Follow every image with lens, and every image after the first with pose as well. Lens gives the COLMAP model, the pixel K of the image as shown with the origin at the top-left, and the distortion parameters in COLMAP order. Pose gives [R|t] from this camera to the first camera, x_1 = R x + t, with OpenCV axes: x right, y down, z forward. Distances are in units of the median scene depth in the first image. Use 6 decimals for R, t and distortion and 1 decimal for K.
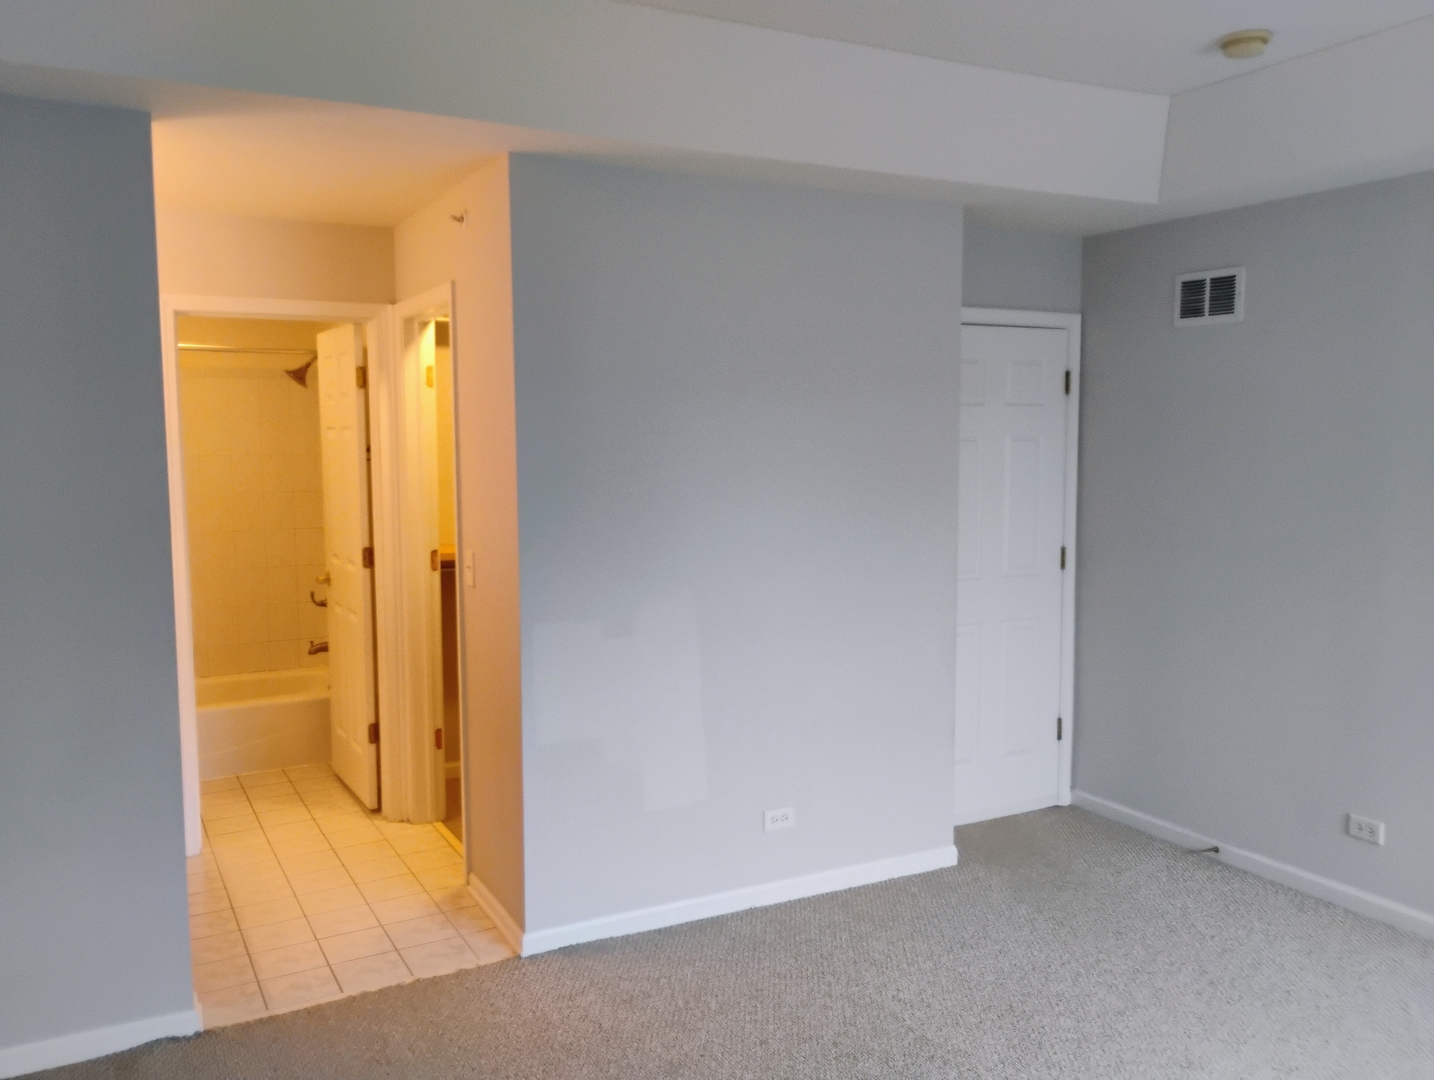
lens RADIAL K [[1228.0, 0, 717.0], [0, 1228.0, 540.0], [0, 0, 1]] dist [0.030576, -0.007656]
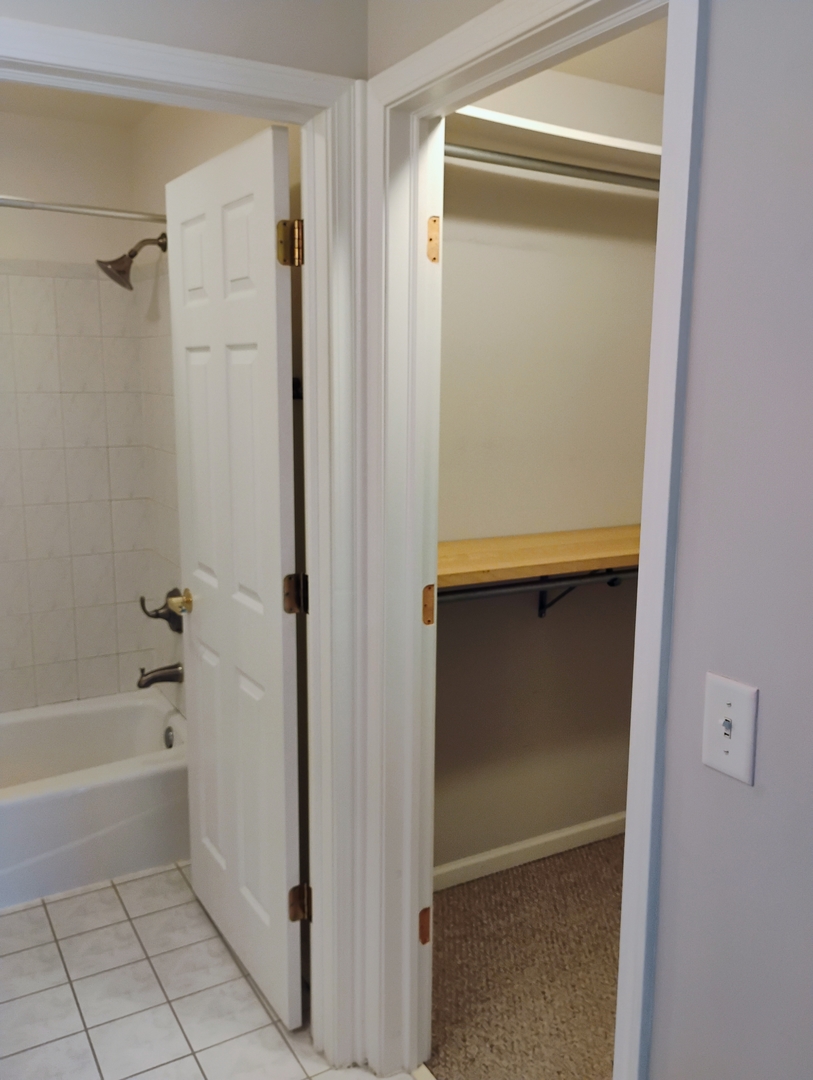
lens RADIAL K [[924.9, 0, 406.5], [0, 924.9, 540.0], [0, 0, 1]] dist [0.030576, -0.007656]
pose [[0.999317, 0.004972, 0.036627, -0.248818], [-0.008124, 0.996227, 0.086408, -0.043546], [-0.036059, -0.086646, 0.995586, 0.601196]]
